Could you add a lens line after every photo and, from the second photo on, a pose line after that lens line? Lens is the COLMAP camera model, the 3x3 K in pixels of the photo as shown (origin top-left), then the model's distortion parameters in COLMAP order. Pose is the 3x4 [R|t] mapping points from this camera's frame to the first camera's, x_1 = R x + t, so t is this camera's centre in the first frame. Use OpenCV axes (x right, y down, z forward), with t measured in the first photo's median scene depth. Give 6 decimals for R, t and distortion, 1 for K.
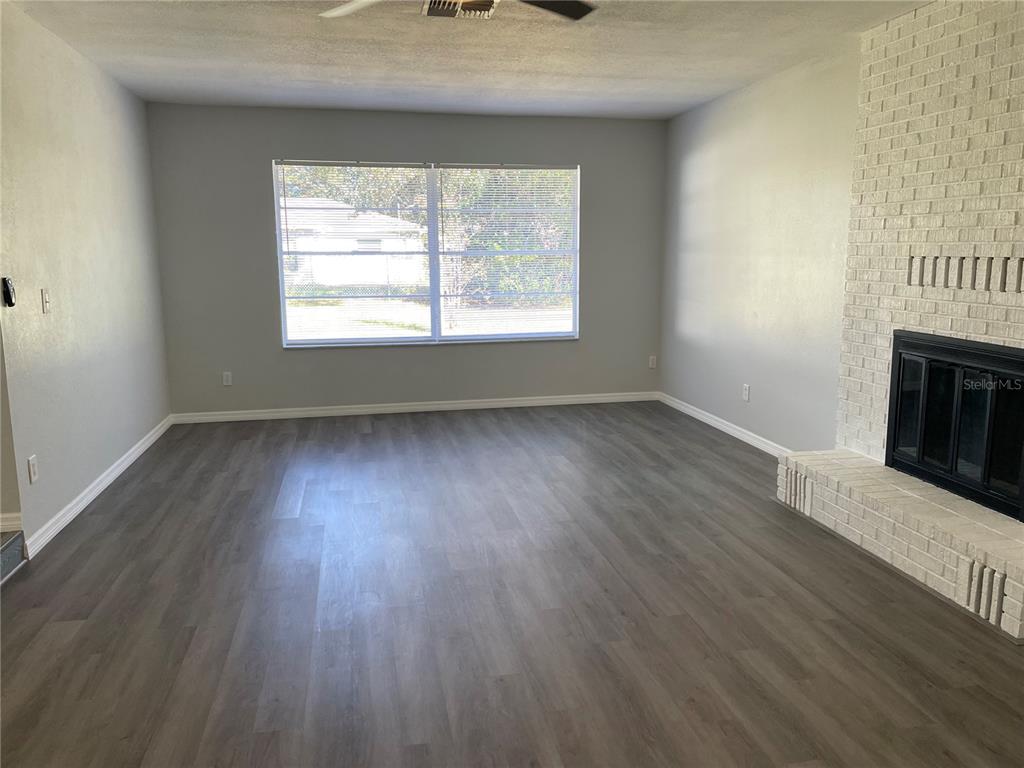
lens RADIAL K [[778.2, 0, 507.3], [0, 778.2, 372.1], [0, 0, 1]] dist [0.031551, -0.033476]
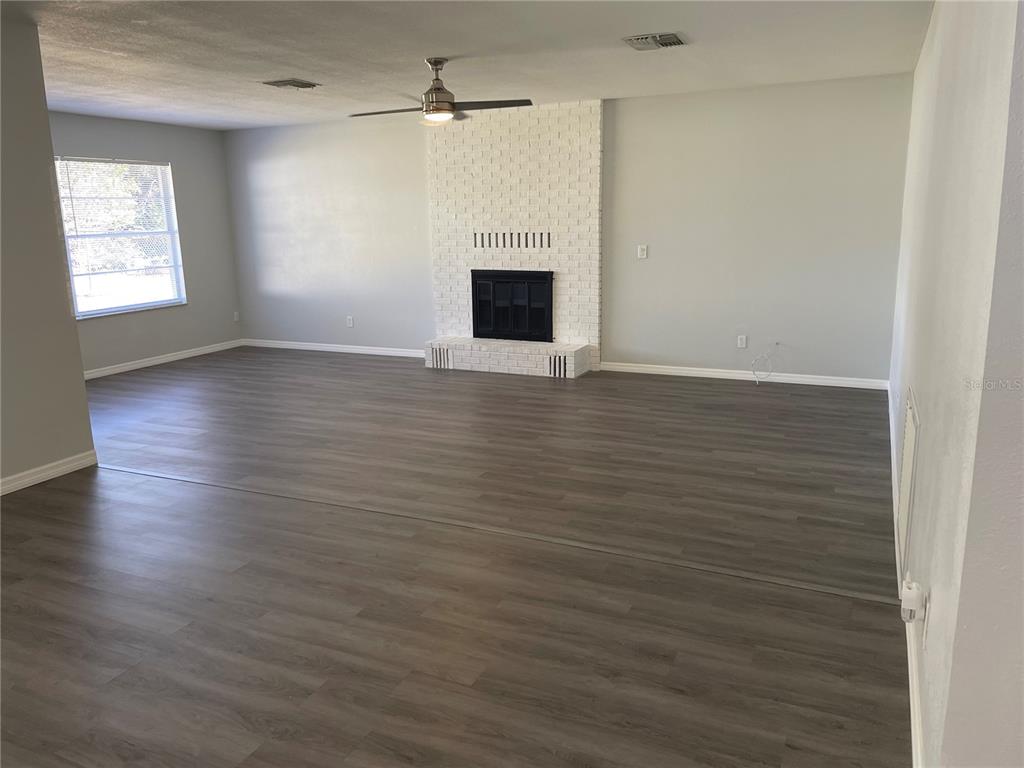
lens RADIAL K [[778.2, 0, 513.6], [0, 778.2, 391.2], [0, 0, 1]] dist [0.031551, -0.033476]
pose [[0.572543, -0.175290, 0.800917, -1.086788], [0.136789, 0.983608, 0.117490, 0.032782], [-0.808383, 0.042289, 0.587135, -0.255592]]
